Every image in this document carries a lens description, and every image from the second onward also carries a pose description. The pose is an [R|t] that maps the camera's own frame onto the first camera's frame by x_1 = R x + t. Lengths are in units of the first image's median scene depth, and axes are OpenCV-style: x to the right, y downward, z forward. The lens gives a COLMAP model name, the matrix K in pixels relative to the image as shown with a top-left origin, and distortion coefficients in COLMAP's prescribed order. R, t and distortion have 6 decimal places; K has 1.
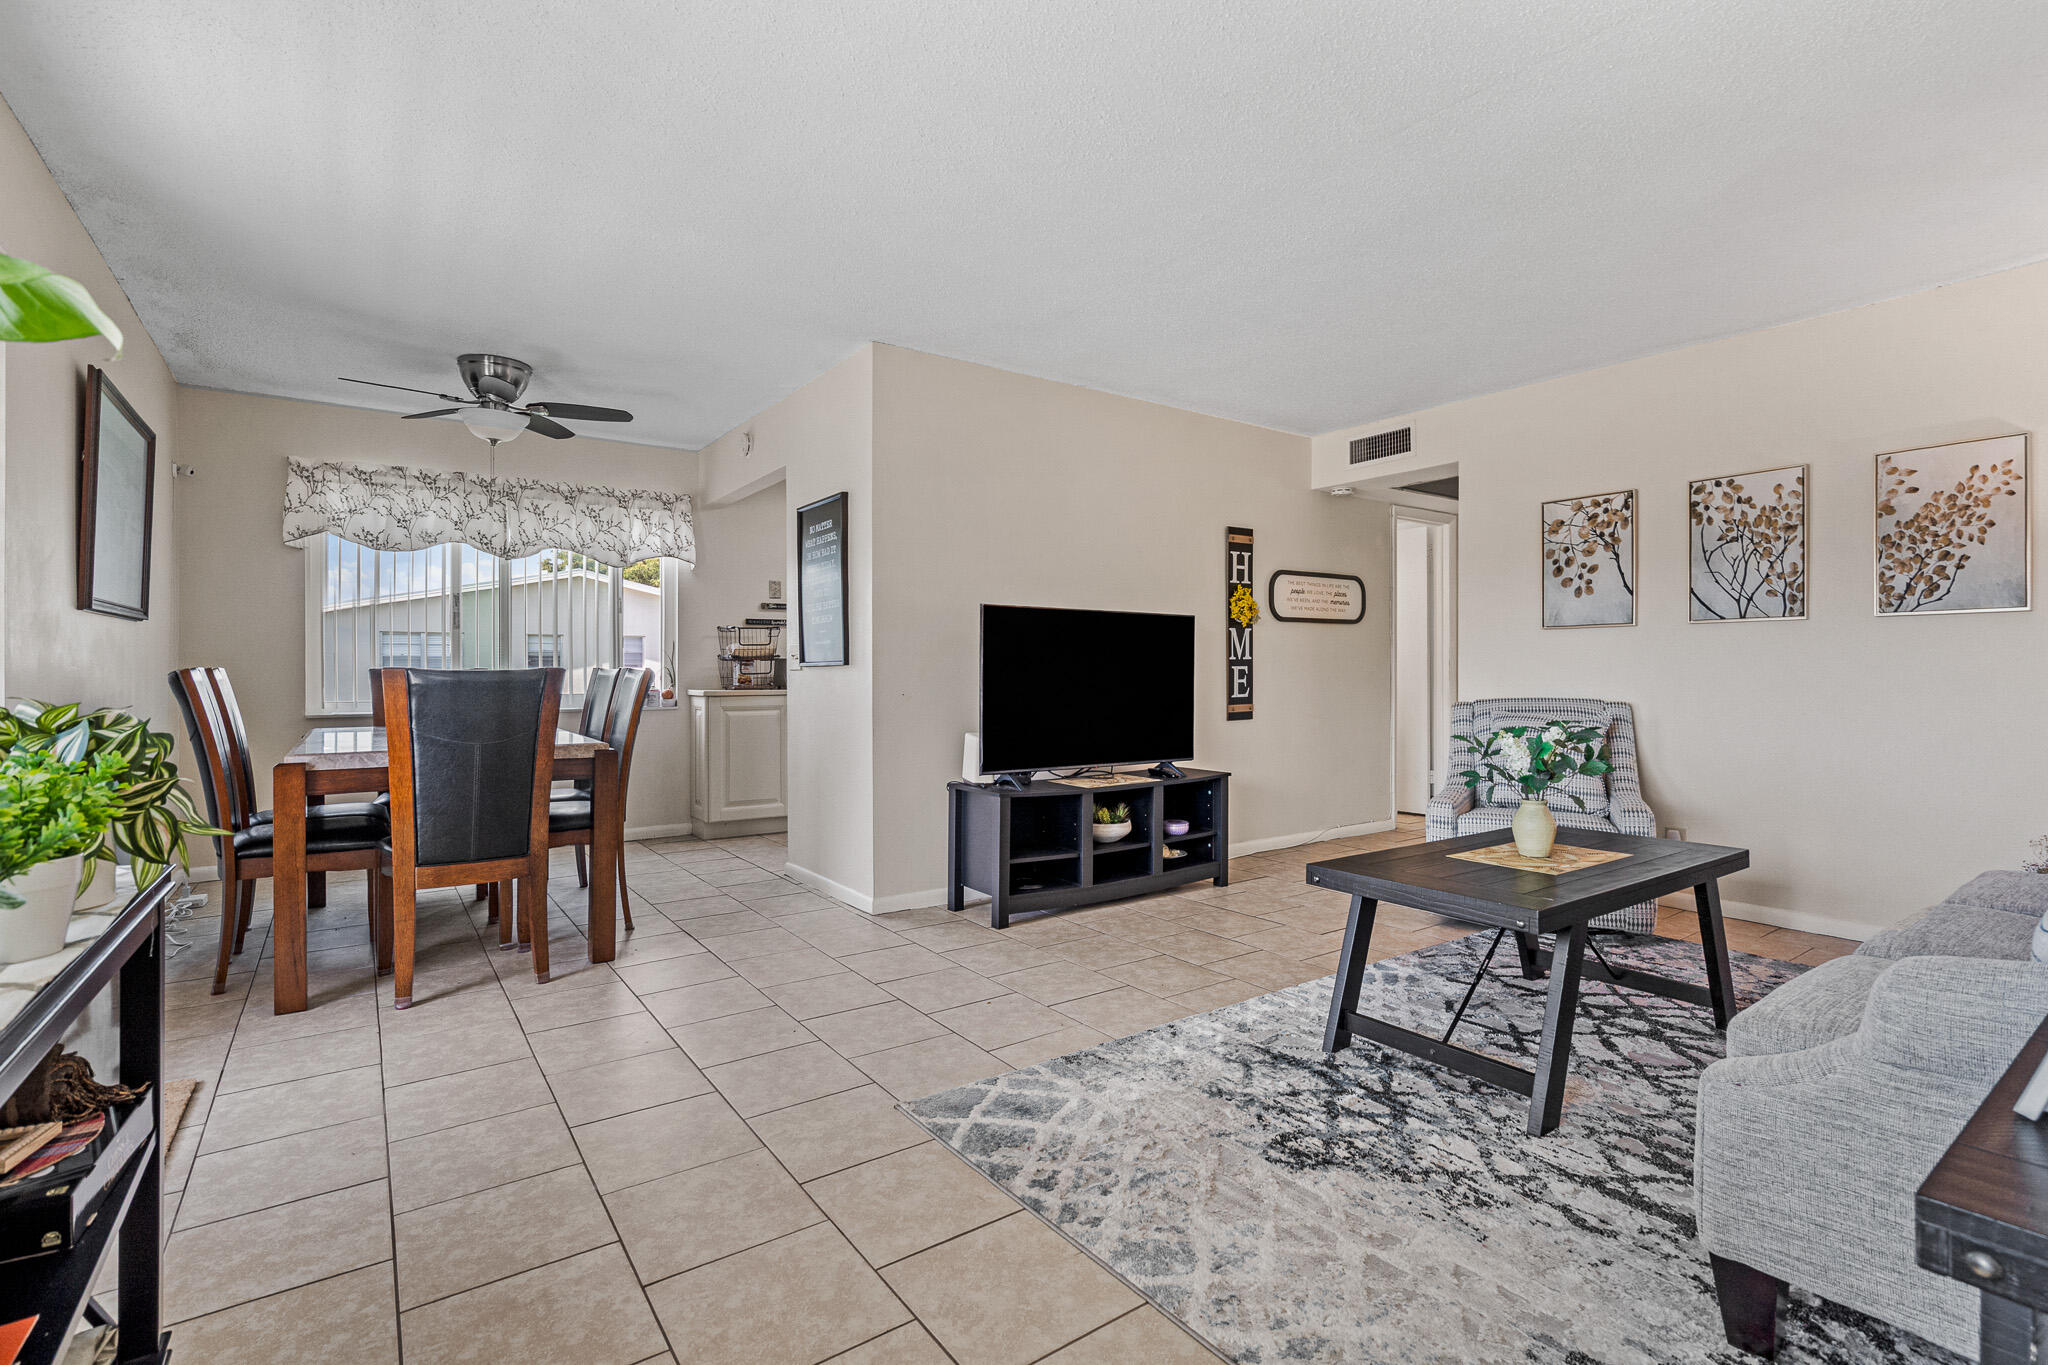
lens RADIAL K [[942.9, 0, 995.7], [0, 942.9, 674.3], [0, 0, 1]] dist [-0.001243, 0.000051]
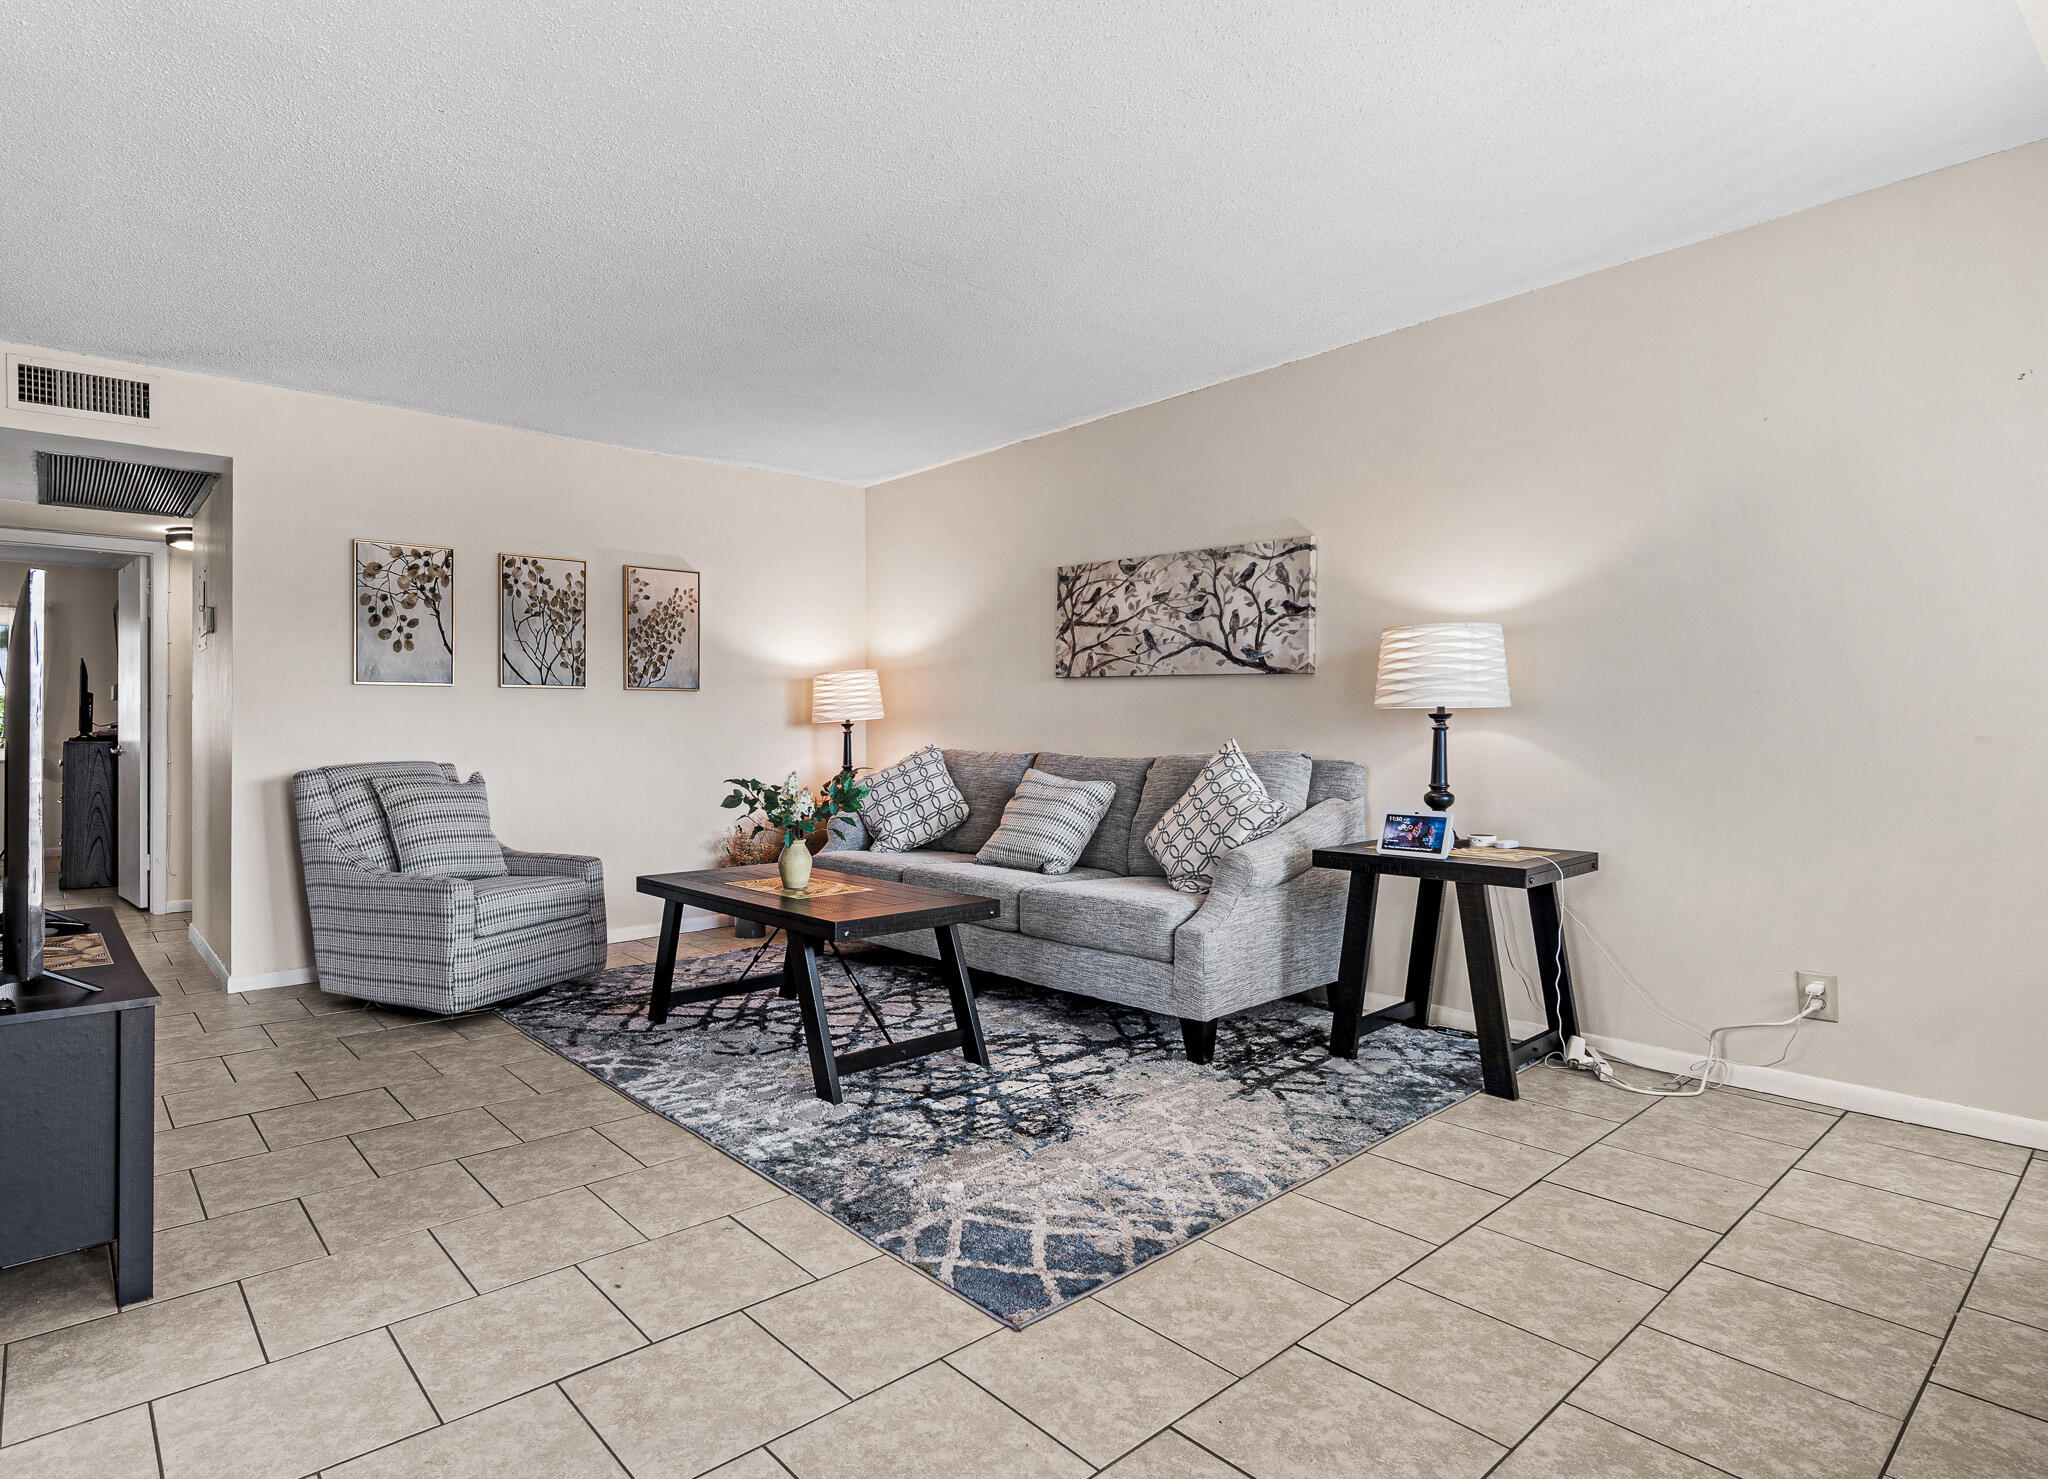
lens RADIAL K [[1092.7, 0, 897.4], [0, 1092.7, 729.4], [0, 0, 1]] dist [-0.003360, -0.000067]
pose [[-0.081964, 0.004090, 0.996627, -0.574016], [0.007132, 0.999968, -0.003518, 0.001756], [-0.996610, 0.006819, -0.081991, 0.713896]]
